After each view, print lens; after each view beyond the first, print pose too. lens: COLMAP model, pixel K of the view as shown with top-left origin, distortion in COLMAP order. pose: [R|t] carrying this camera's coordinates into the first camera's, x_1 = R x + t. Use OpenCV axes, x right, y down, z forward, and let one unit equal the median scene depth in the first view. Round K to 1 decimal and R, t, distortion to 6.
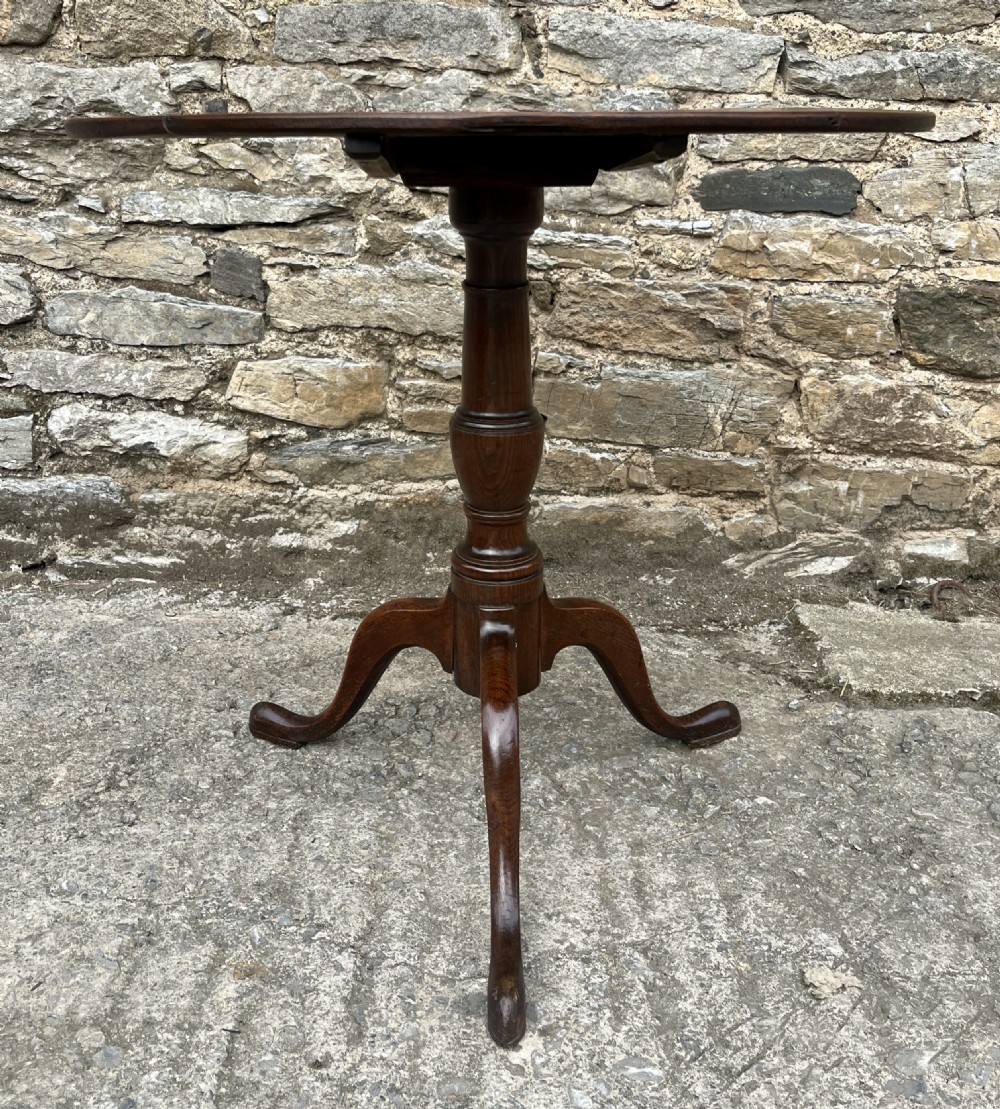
lens RADIAL K [[1221.5, 0, 492.9], [0, 1221.5, 496.8], [0, 0, 1]] dist [0.080175, -0.153992]
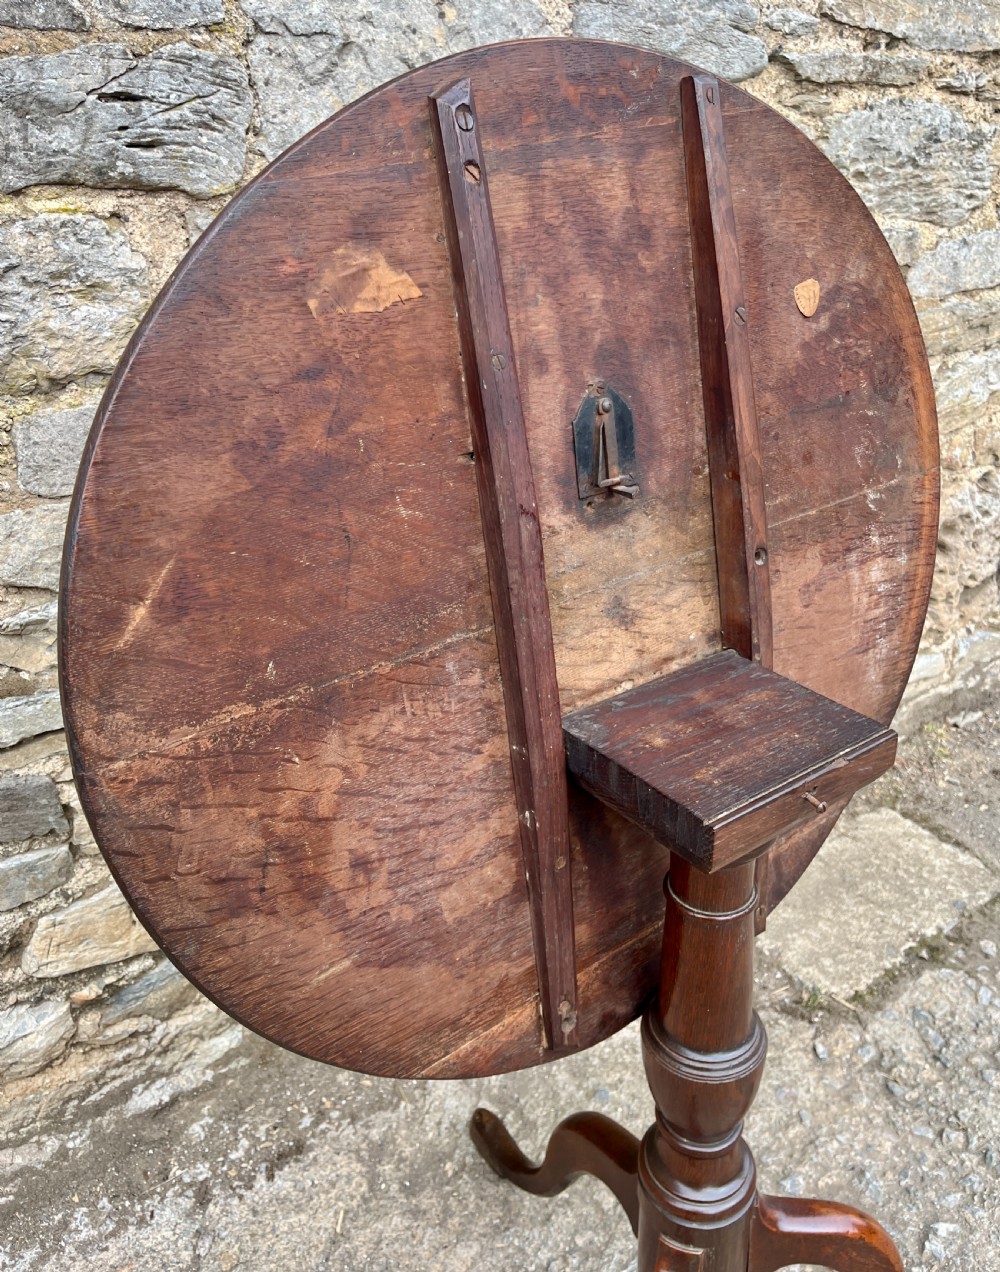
lens RADIAL K [[1042.9, 0, 509.6], [0, 1042.9, 602.0], [0, 0, 1]] dist [0.103258, -0.155121]
pose [[0.805717, -0.275380, 0.524390, -0.263477], [0.213351, 0.960850, 0.176773, -0.332196], [-0.552540, -0.030550, 0.832926, 0.398123]]
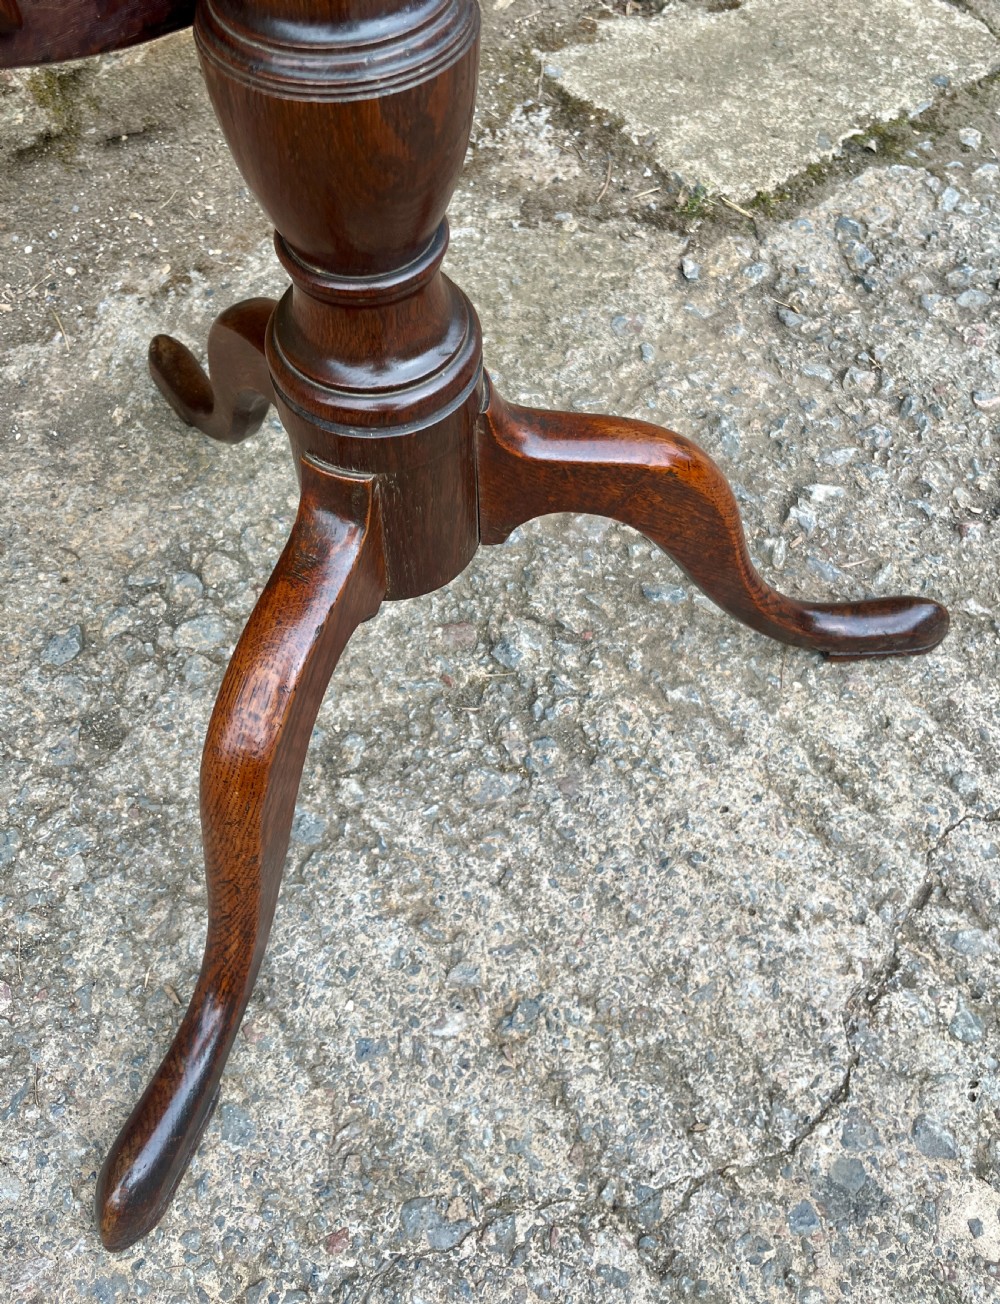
lens RADIAL K [[1123.8, 0, 476.1], [0, 1123.8, 584.3], [0, 0, 1]] dist [0.024757, -0.006282]
pose [[0.797065, -0.510750, 0.322214, -0.110947], [0.193649, 0.721555, 0.664725, -0.116490], [-0.572003, -0.467432, 0.674032, 0.517857]]
